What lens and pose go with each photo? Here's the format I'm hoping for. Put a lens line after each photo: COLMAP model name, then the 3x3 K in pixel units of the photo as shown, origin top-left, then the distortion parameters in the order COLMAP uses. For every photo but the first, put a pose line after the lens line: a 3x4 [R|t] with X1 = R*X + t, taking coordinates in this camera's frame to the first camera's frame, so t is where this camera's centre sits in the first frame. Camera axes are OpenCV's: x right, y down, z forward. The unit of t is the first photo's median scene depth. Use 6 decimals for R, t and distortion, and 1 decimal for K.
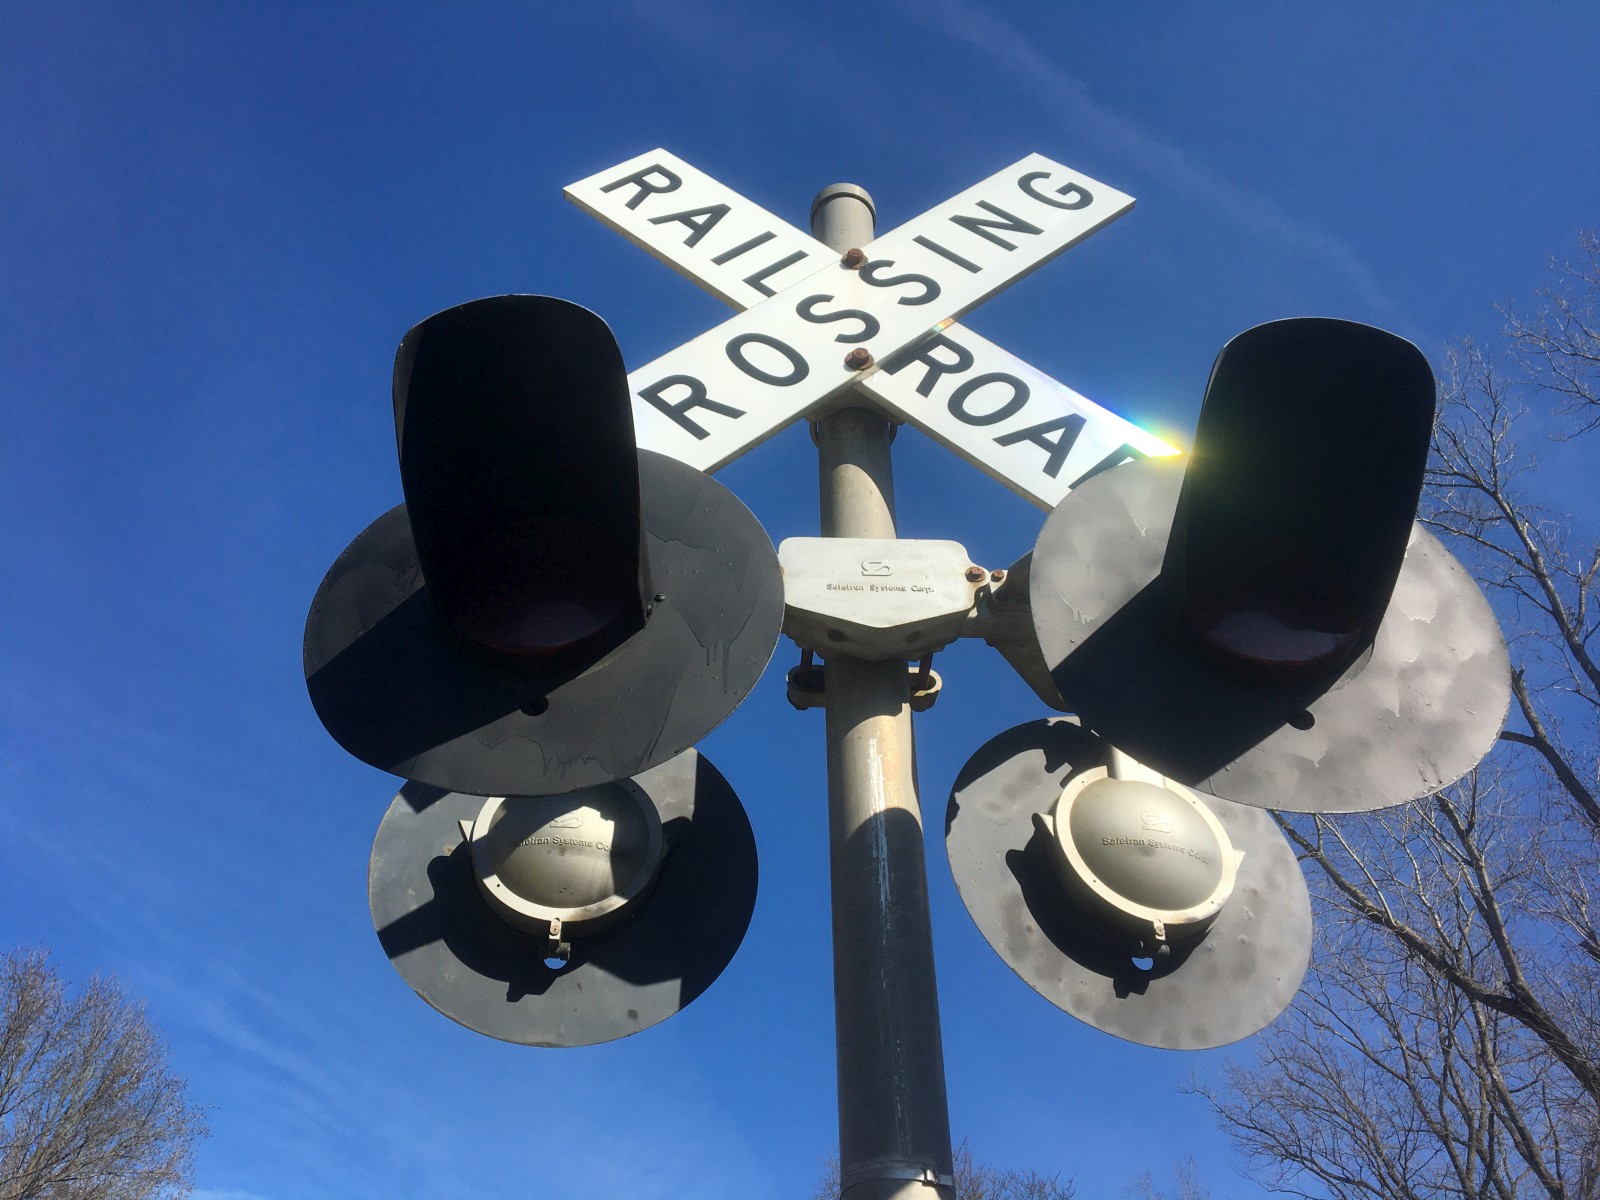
lens RADIAL K [[1327.7, 0, 772.2], [0, 1327.7, 600.4], [0, 0, 1]] dist [0.052612, -0.001501]
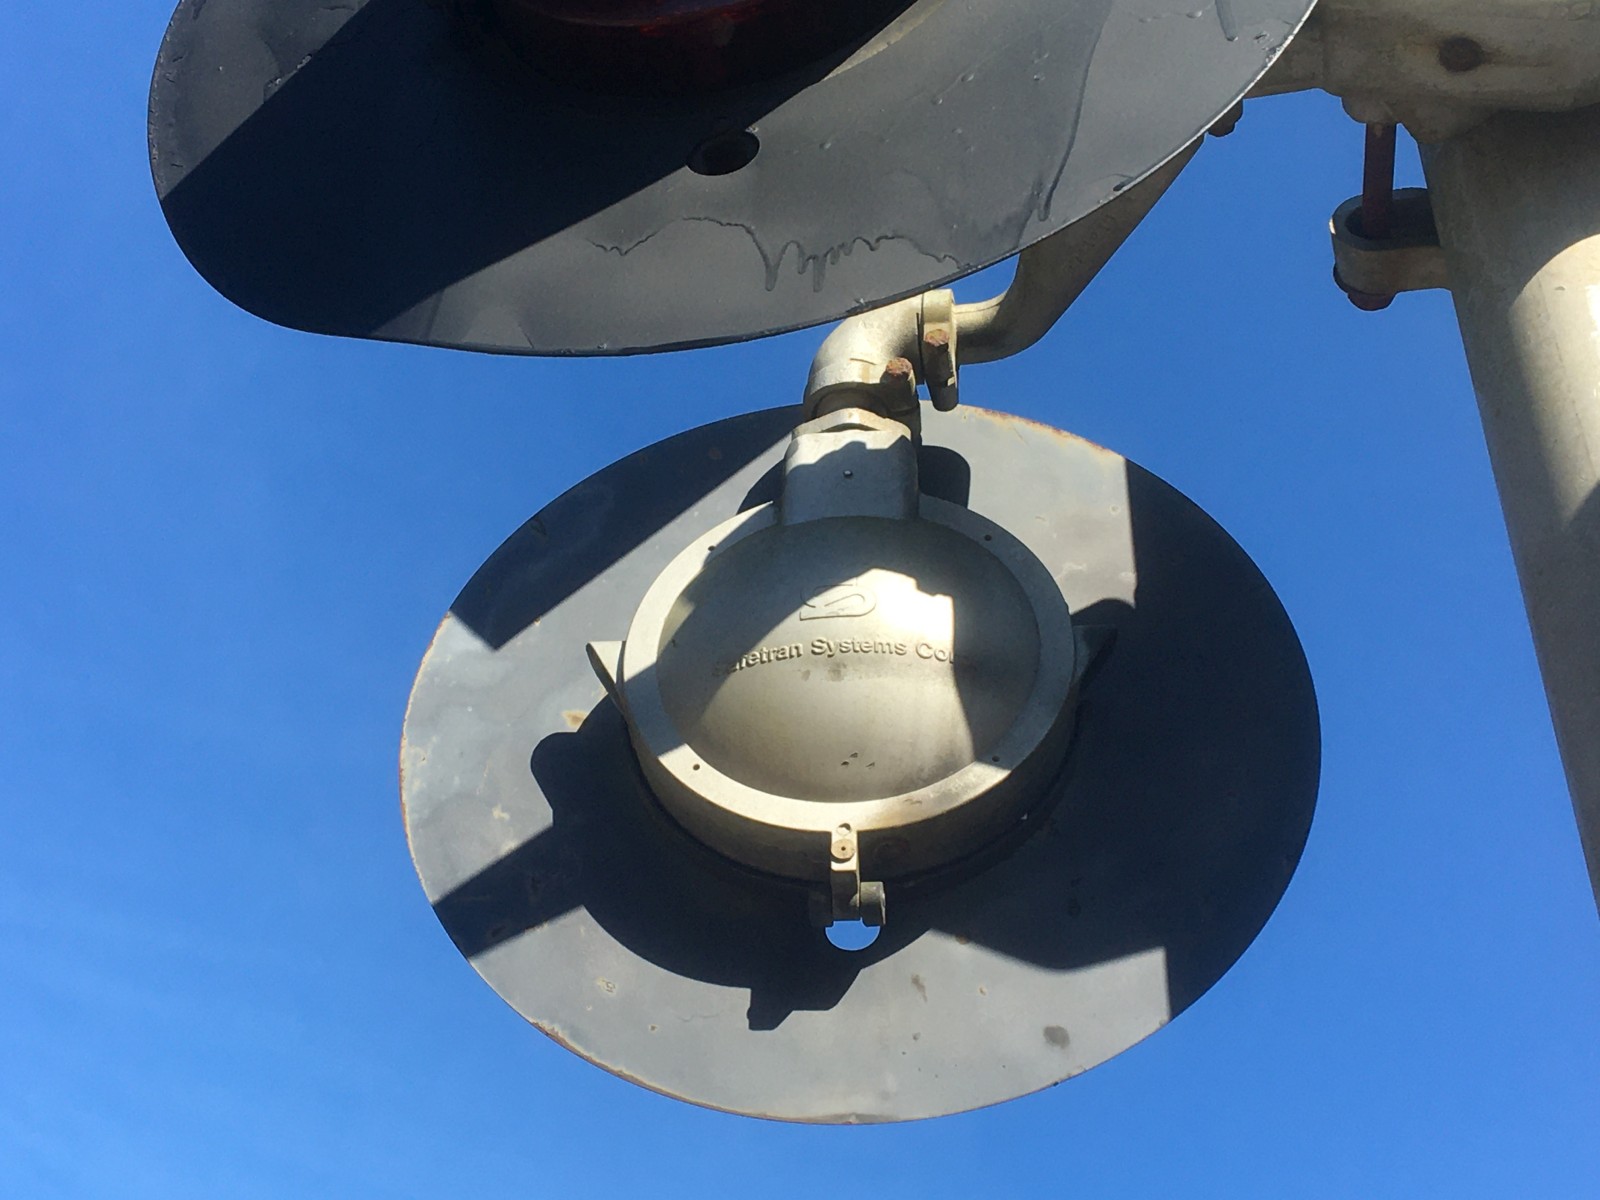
lens RADIAL K [[2534.9, 0, 748.2], [0, 2534.9, 598.9], [0, 0, 1]] dist [0.041100, 0.068273]
pose [[0.979471, -0.115879, -0.164952, -0.050754], [0.118628, 0.992915, 0.006876, 0.153123], [0.162986, -0.026303, 0.986278, 0.214551]]
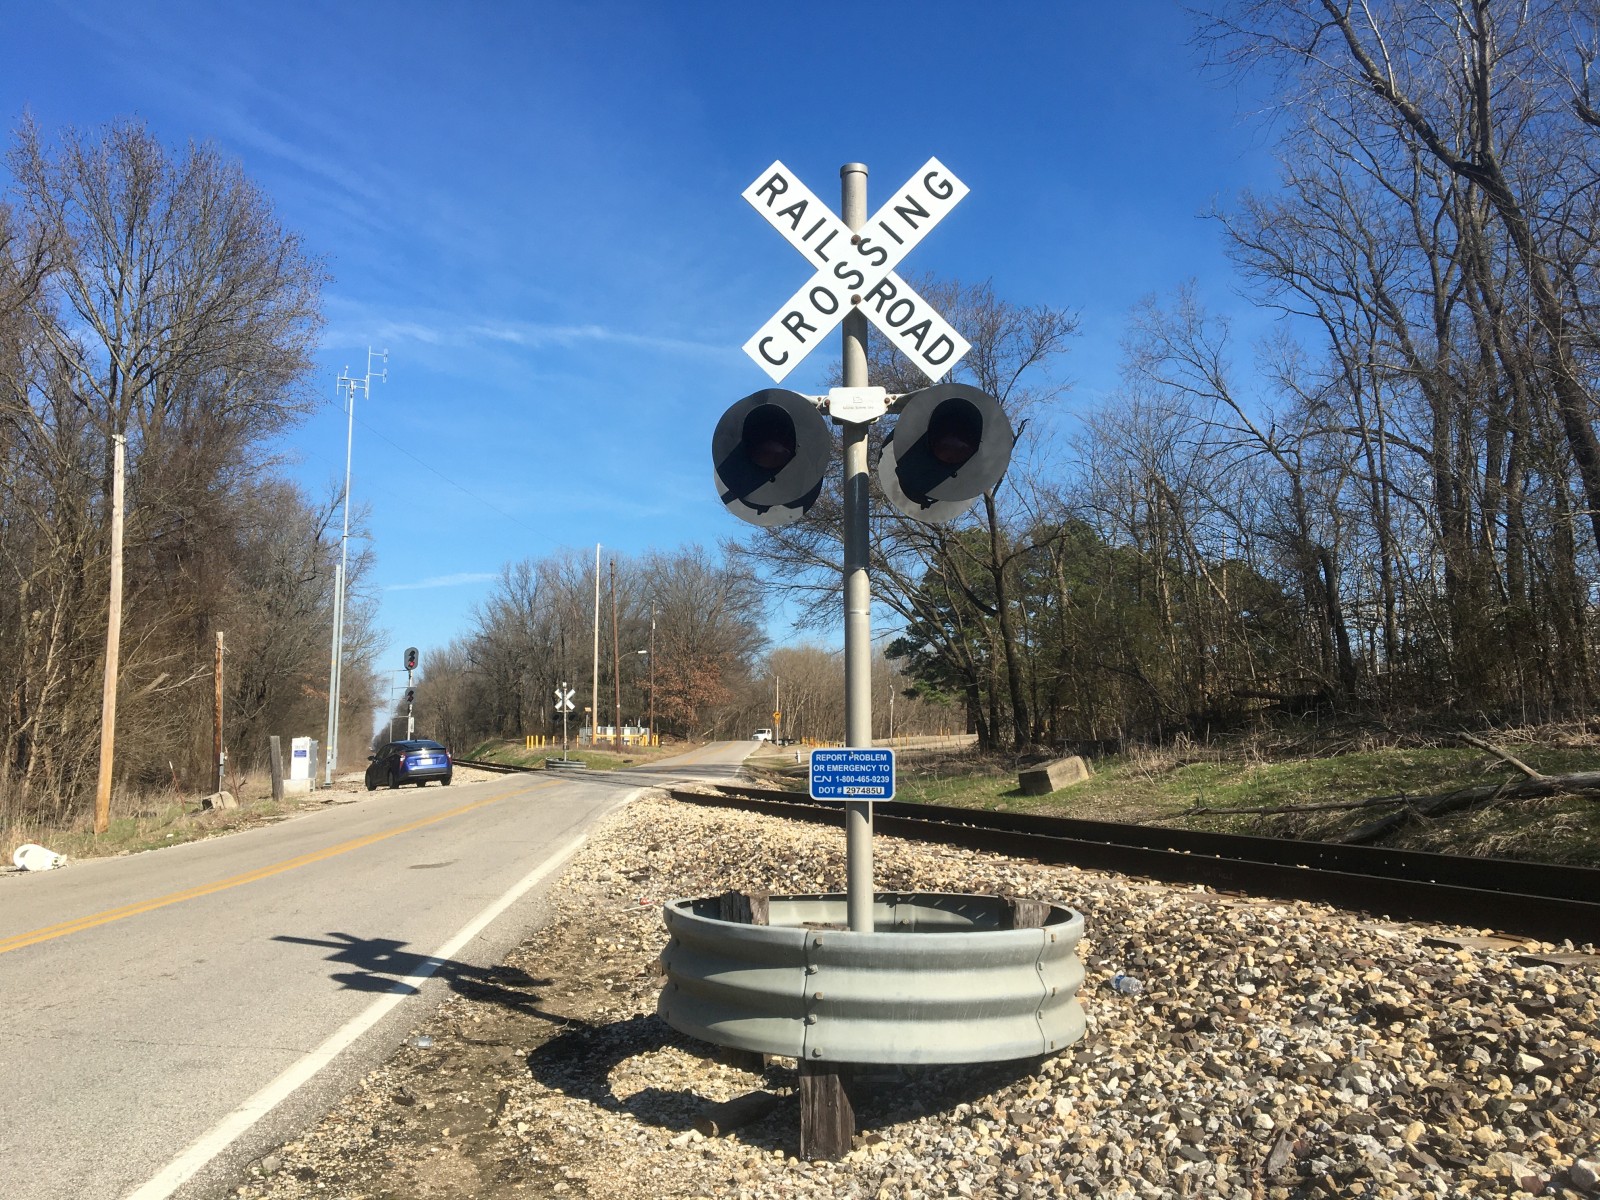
lens RADIAL K [[1603.1, 0, 800.2], [0, 1603.1, 562.4], [0, 0, 1]] dist [0.099766, -0.243486]
pose [[0.999903, -0.010127, -0.009543, -0.036916], [0.013789, 0.812894, 0.582249, -2.328178], [0.001861, -0.582324, 0.812955, -2.881314]]
